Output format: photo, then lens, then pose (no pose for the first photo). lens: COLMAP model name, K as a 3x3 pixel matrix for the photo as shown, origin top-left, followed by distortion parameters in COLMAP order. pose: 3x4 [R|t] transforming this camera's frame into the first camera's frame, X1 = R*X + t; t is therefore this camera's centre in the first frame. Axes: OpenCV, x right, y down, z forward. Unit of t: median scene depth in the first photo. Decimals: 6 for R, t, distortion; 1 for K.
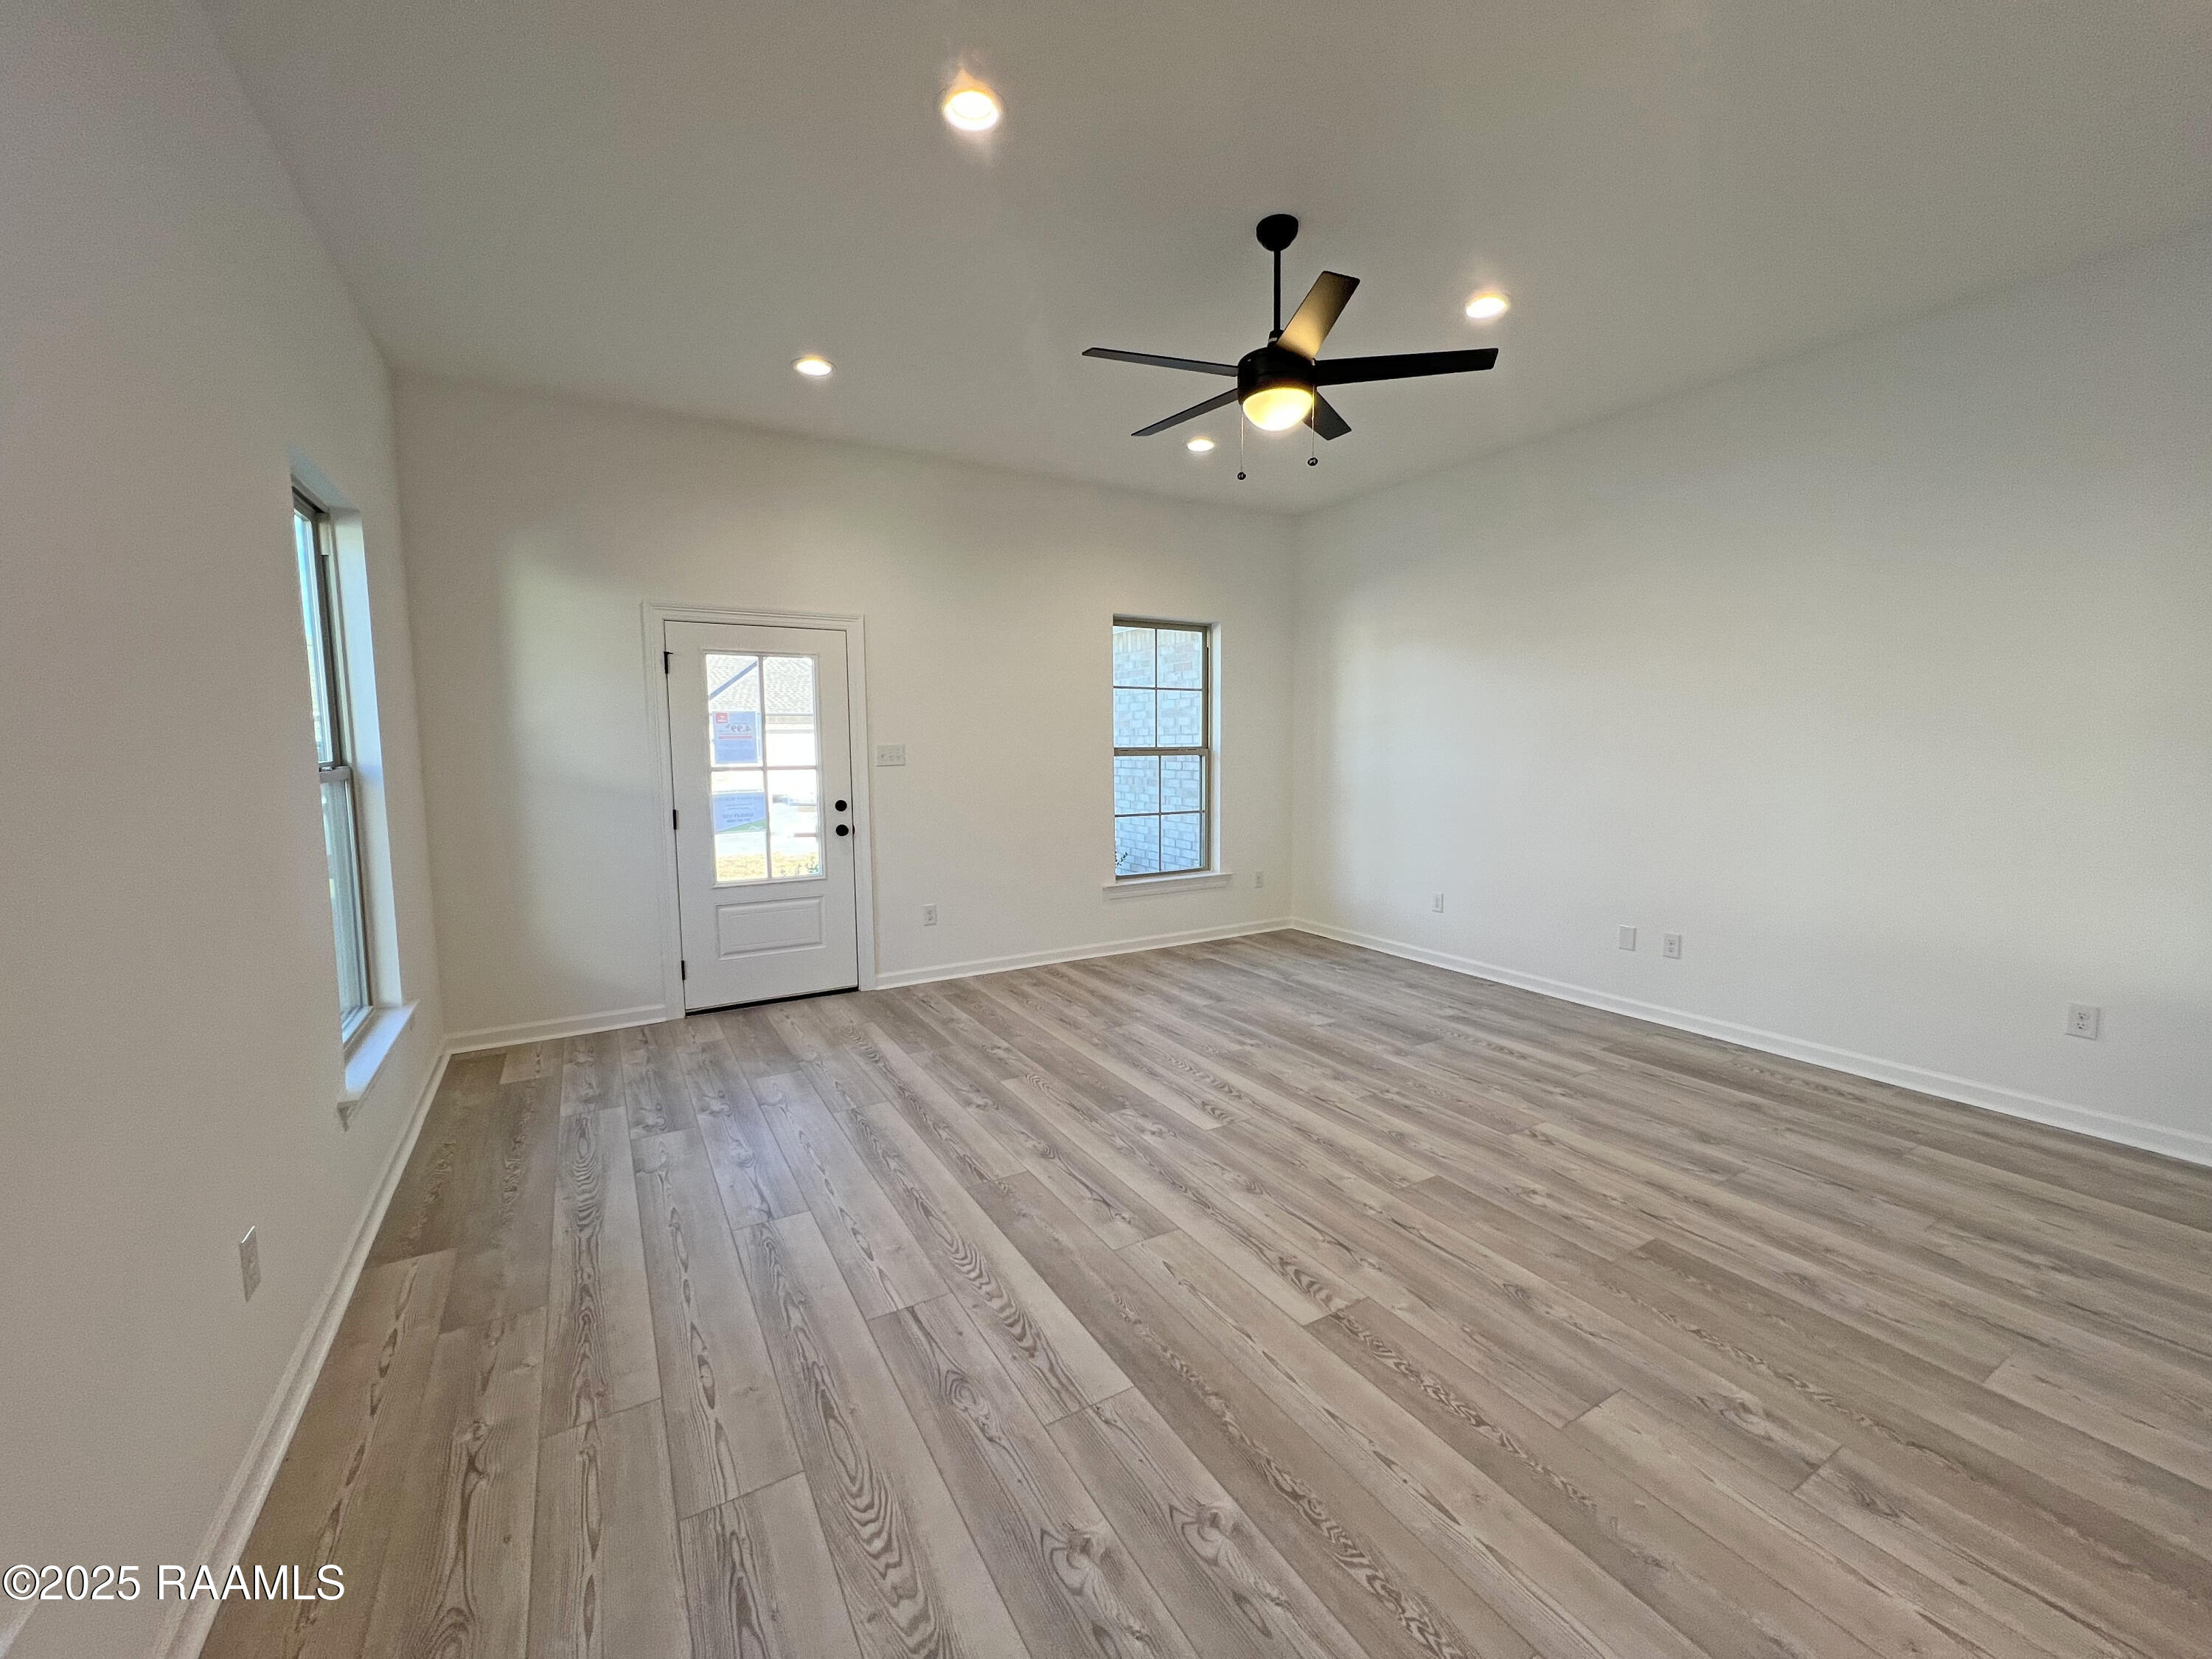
lens RADIAL K [[886.9, 0, 1096.5], [0, 886.9, 825.0], [0, 0, 1]] dist [0.002253, -0.000540]
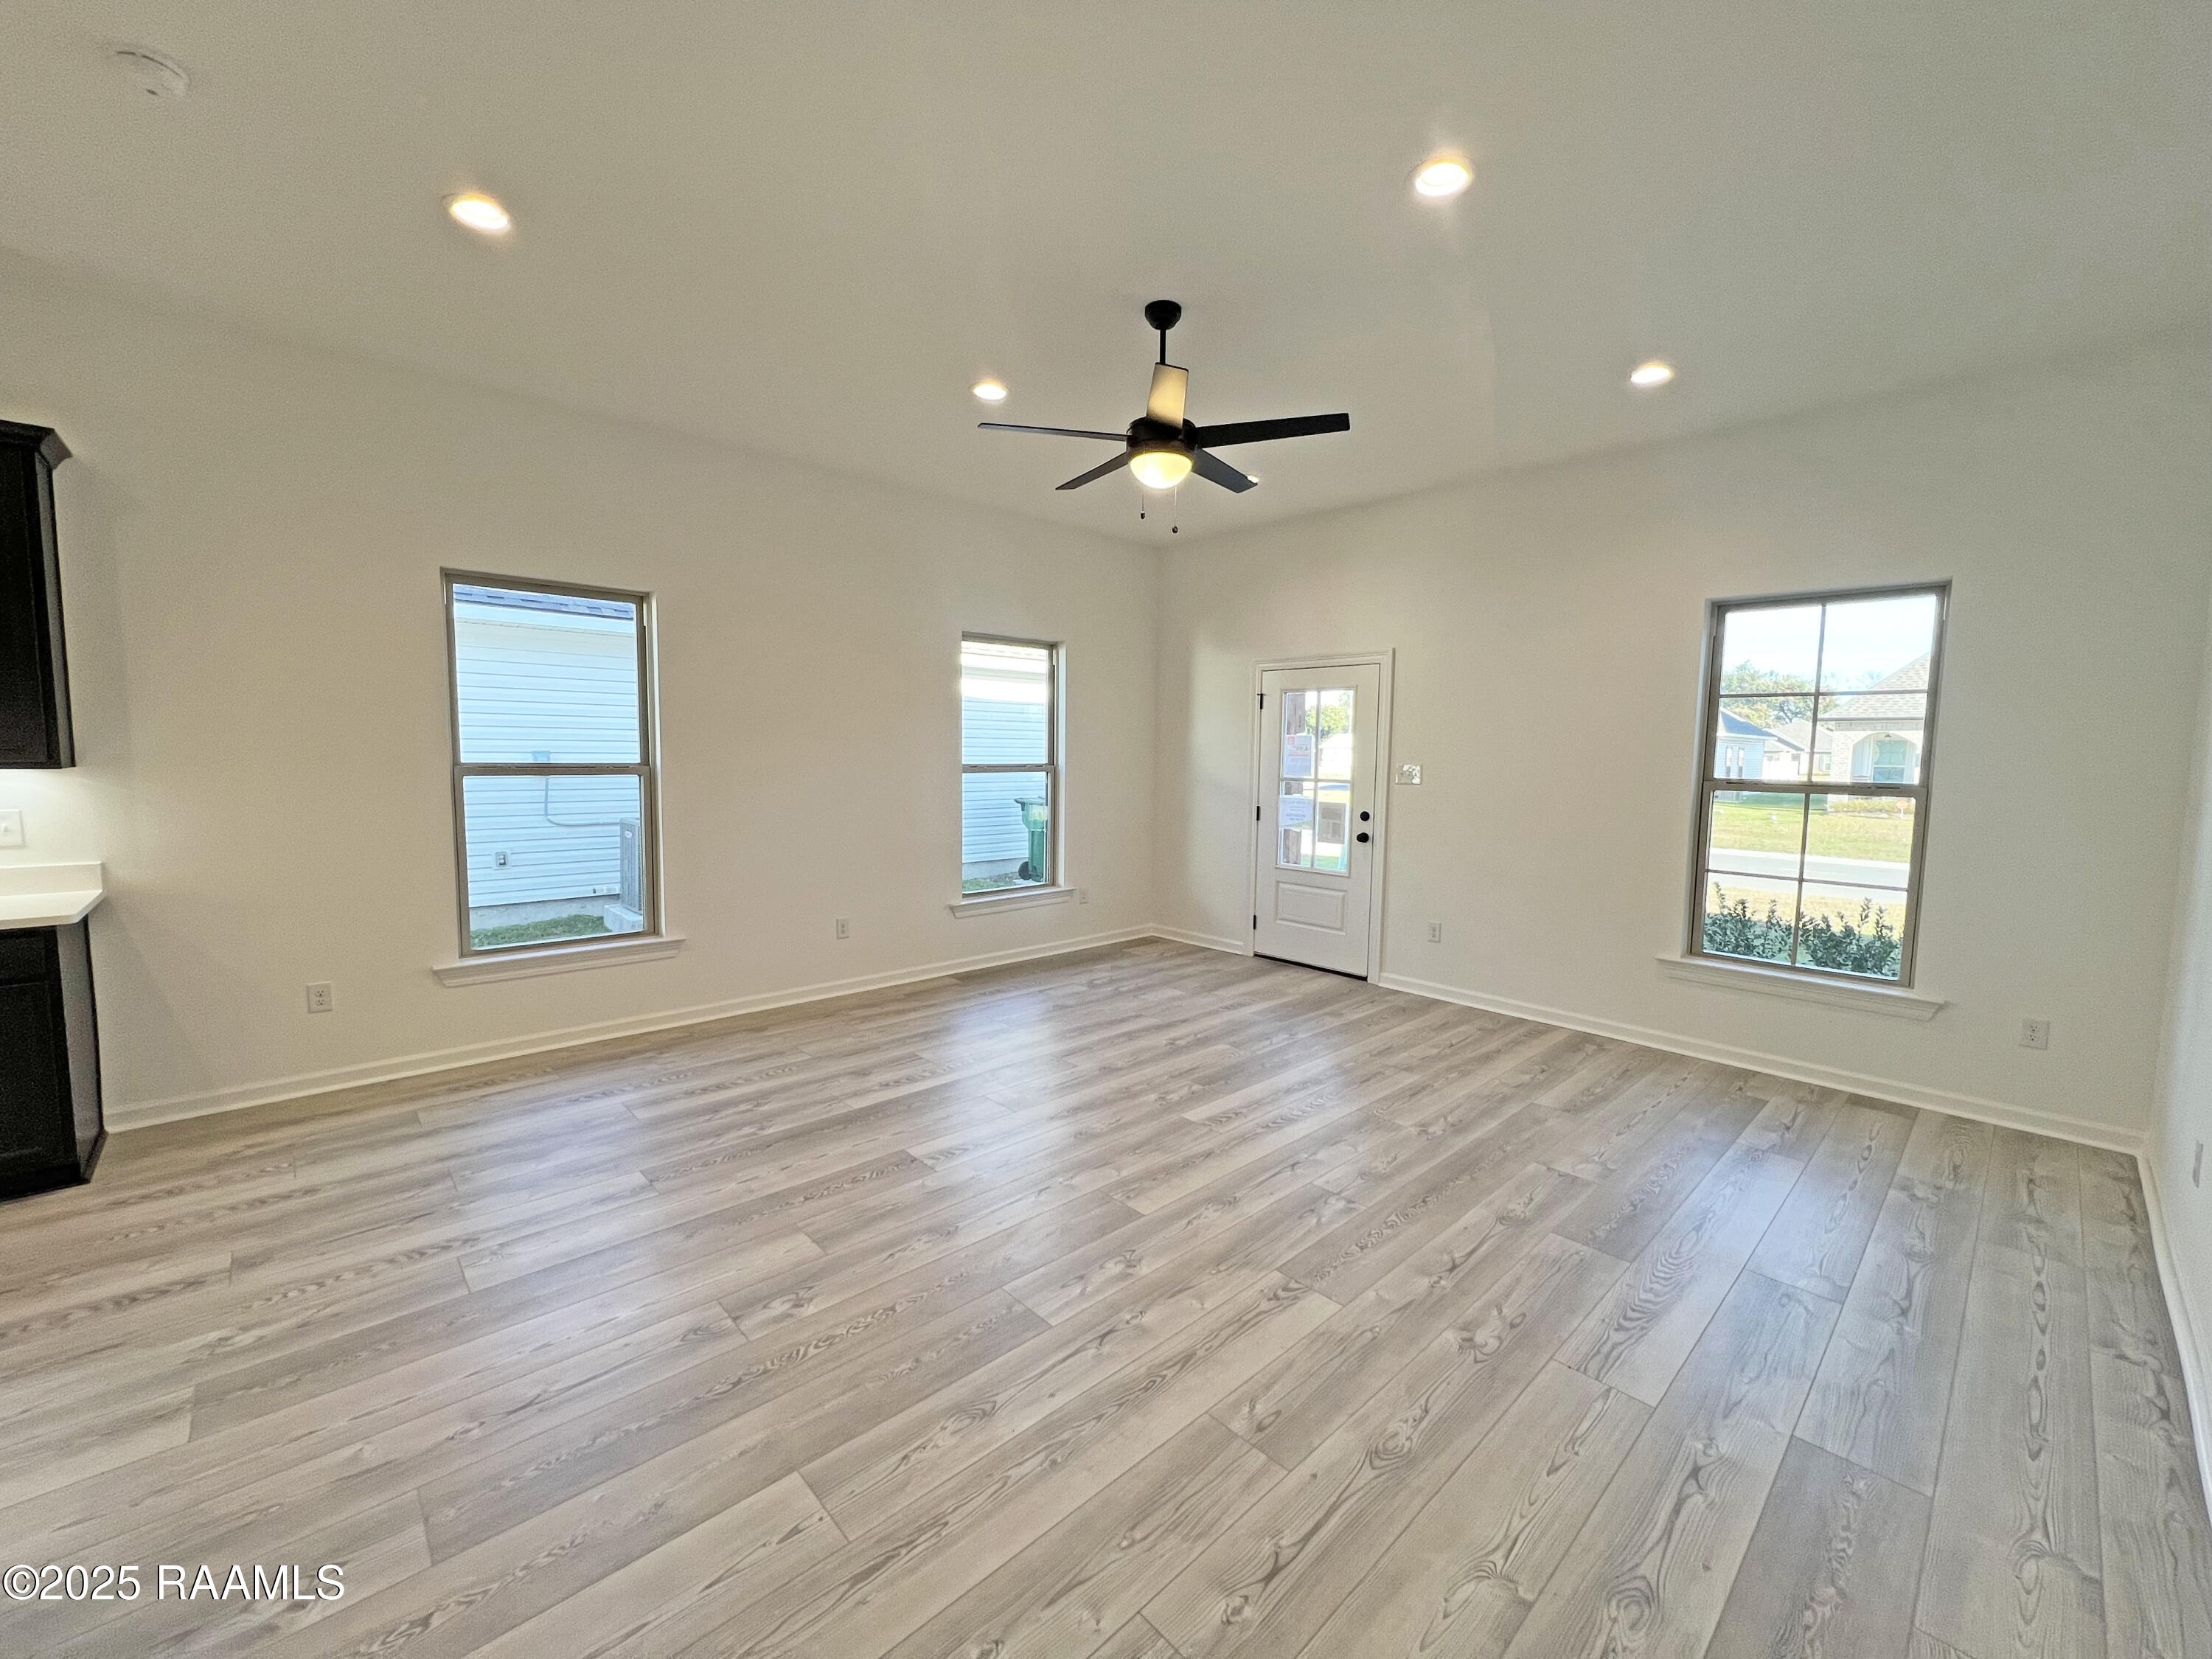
lens RADIAL K [[886.4, 0, 1098.5], [0, 886.4, 827.2], [0, 0, 1]] dist [0.001525, 0.000300]
pose [[0.213671, 0.093705, -0.972401, 1.007960], [-0.107463, 0.991603, 0.071942, -0.070195], [0.970977, 0.089125, 0.221946, 0.553286]]
